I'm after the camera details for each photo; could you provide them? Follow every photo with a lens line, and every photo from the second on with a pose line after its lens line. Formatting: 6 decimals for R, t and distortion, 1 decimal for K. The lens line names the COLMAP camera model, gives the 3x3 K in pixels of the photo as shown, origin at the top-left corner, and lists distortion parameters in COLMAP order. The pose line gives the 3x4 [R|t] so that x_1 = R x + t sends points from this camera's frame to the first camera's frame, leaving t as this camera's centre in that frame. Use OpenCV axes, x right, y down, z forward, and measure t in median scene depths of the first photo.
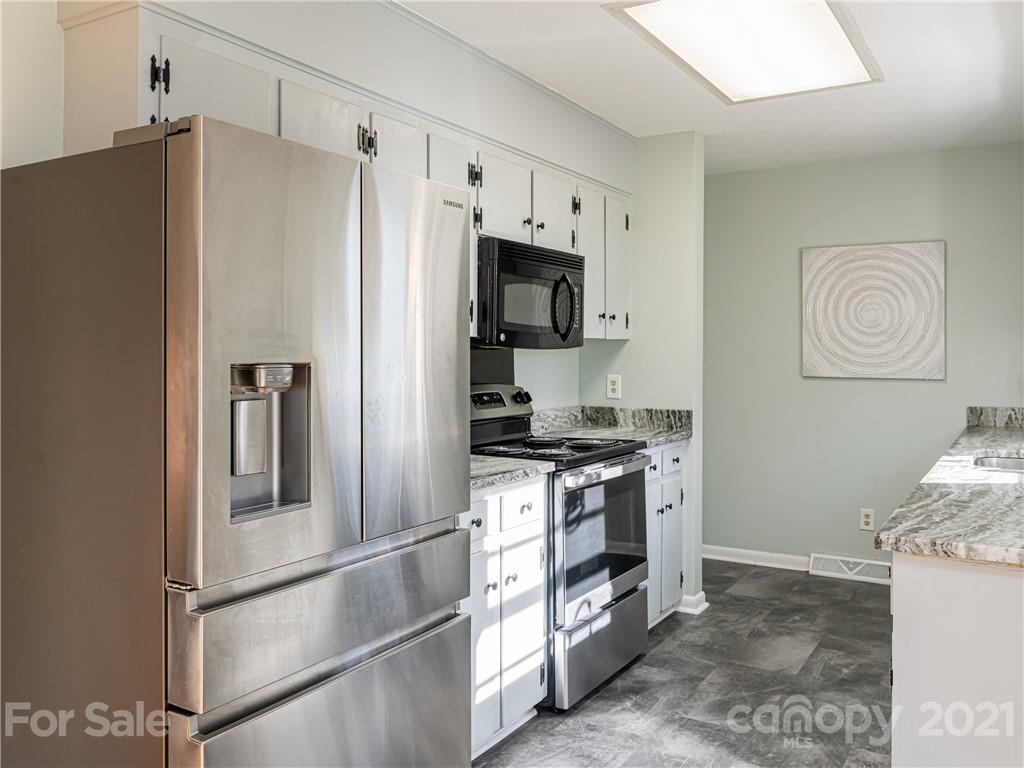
lens RADIAL K [[854.6, 0, 512.4], [0, 854.6, 381.7], [0, 0, 1]] dist [-0.008306, -0.002069]
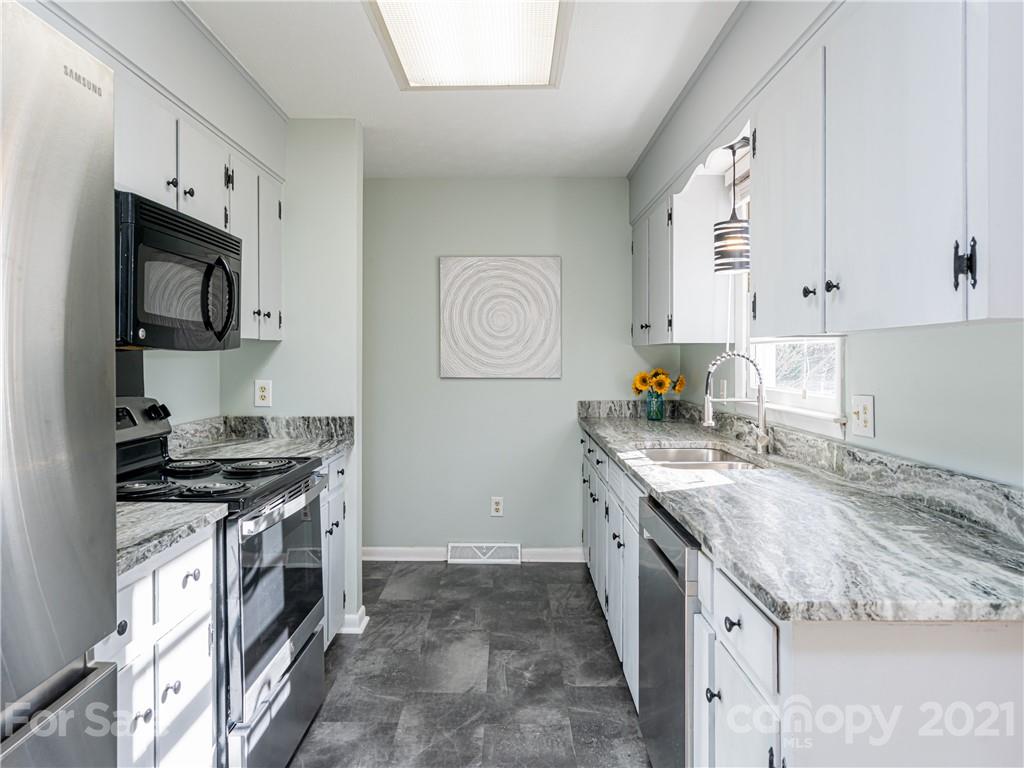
lens RADIAL K [[665.5, 0, 481.7], [0, 665.5, 360.4], [0, 0, 1]] dist [-0.000483, -0.006698]
pose [[0.861979, -0.006297, 0.506905, -0.042103], [0.020477, 0.999539, -0.022404, -0.009590], [-0.506530, 0.029692, 0.861711, 0.324868]]
